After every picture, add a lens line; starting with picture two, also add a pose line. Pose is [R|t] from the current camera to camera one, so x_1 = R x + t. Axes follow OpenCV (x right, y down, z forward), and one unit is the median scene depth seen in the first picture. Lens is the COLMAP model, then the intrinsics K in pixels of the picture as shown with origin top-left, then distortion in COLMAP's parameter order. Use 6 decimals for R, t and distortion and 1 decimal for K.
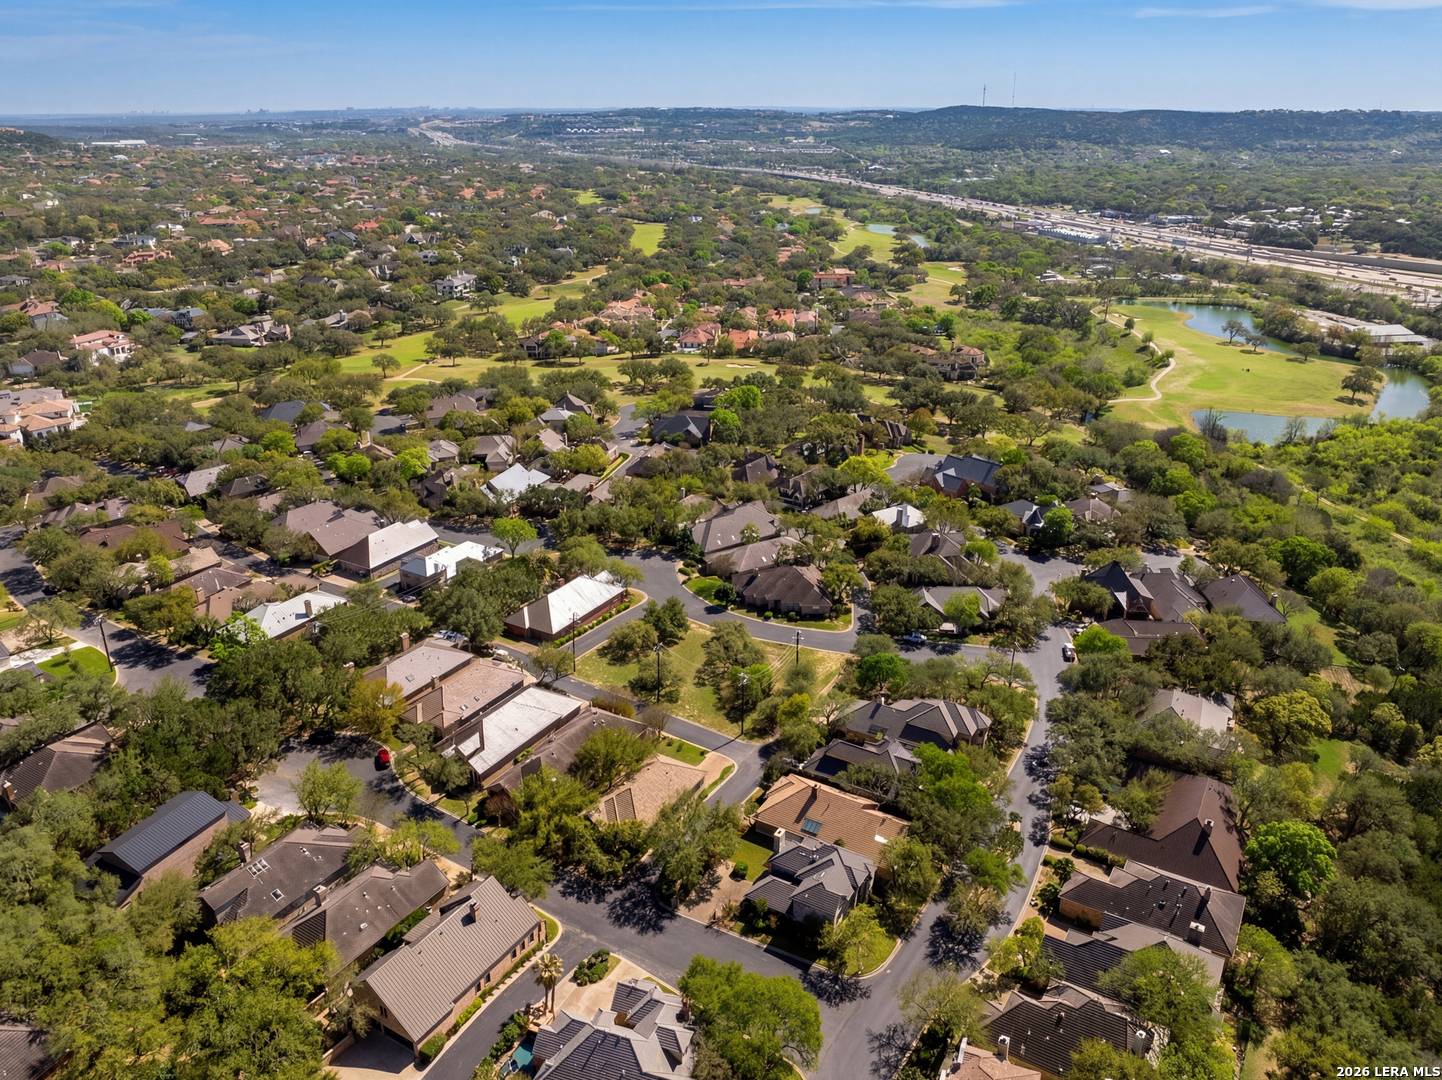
lens RADIAL K [[1016.0, 0, 721.0], [0, 1016.0, 540.0], [0, 0, 1]] dist [-0.000986, 0.000292]
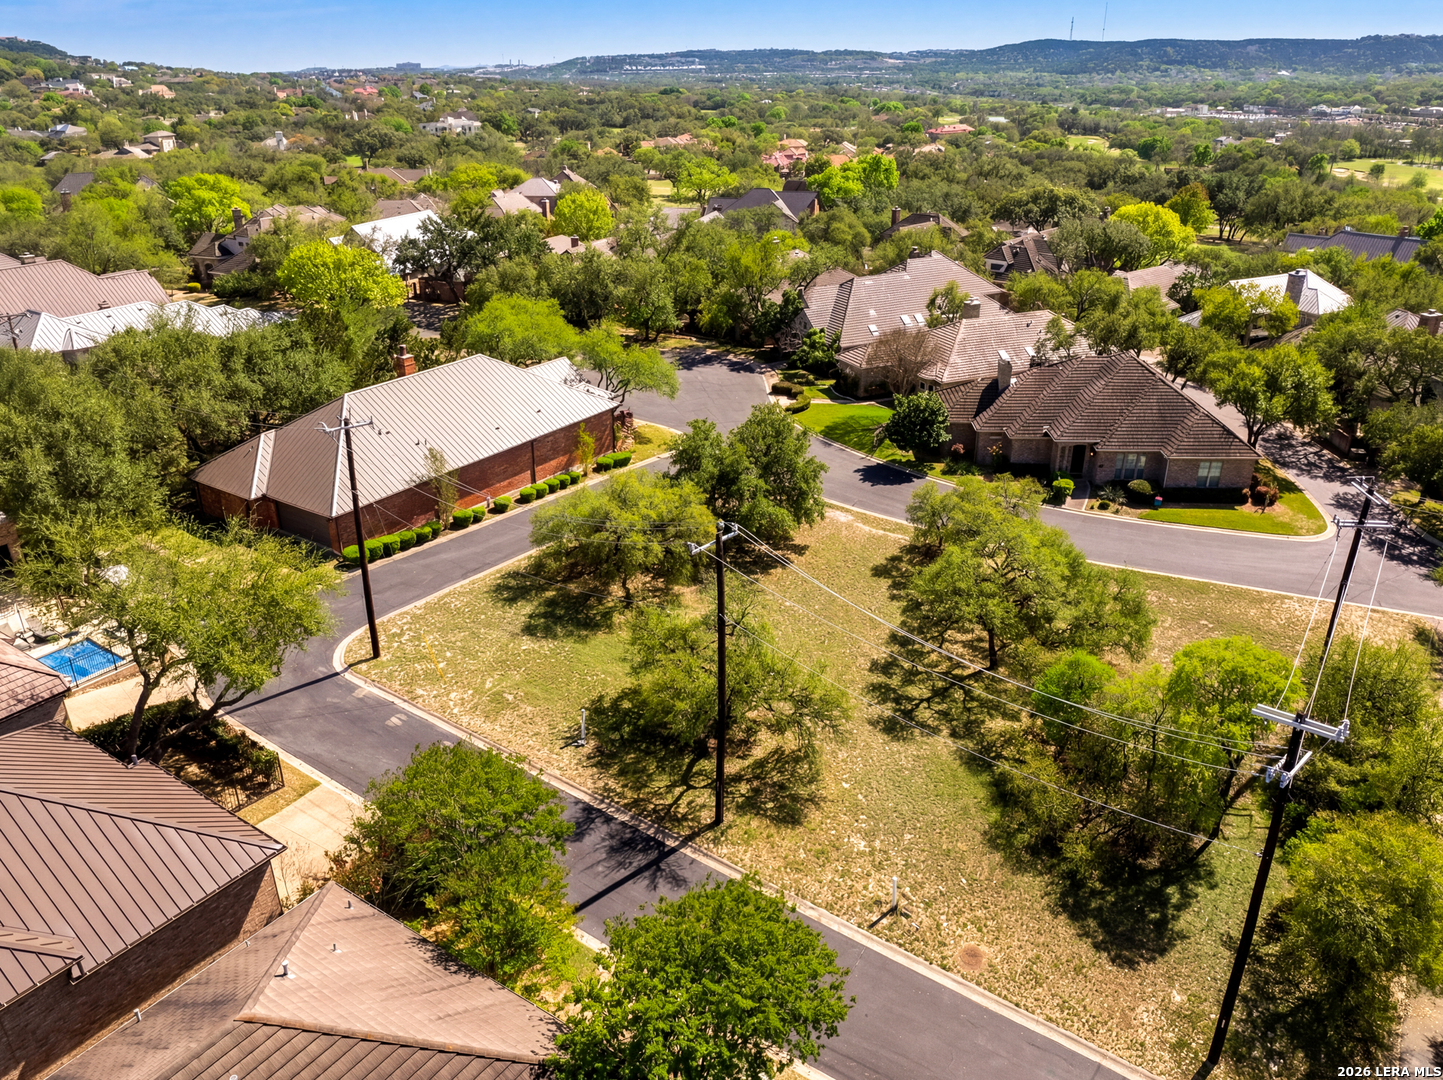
lens RADIAL K [[1016.7, 0, 721.5], [0, 1016.7, 540.0], [0, 0, 1]] dist [-0.000986, 0.000292]
pose [[0.998570, 0.013833, -0.051633, -0.043690], [-0.012432, 0.999548, 0.027364, 0.082943], [0.051989, -0.026683, 0.998291, 0.676820]]
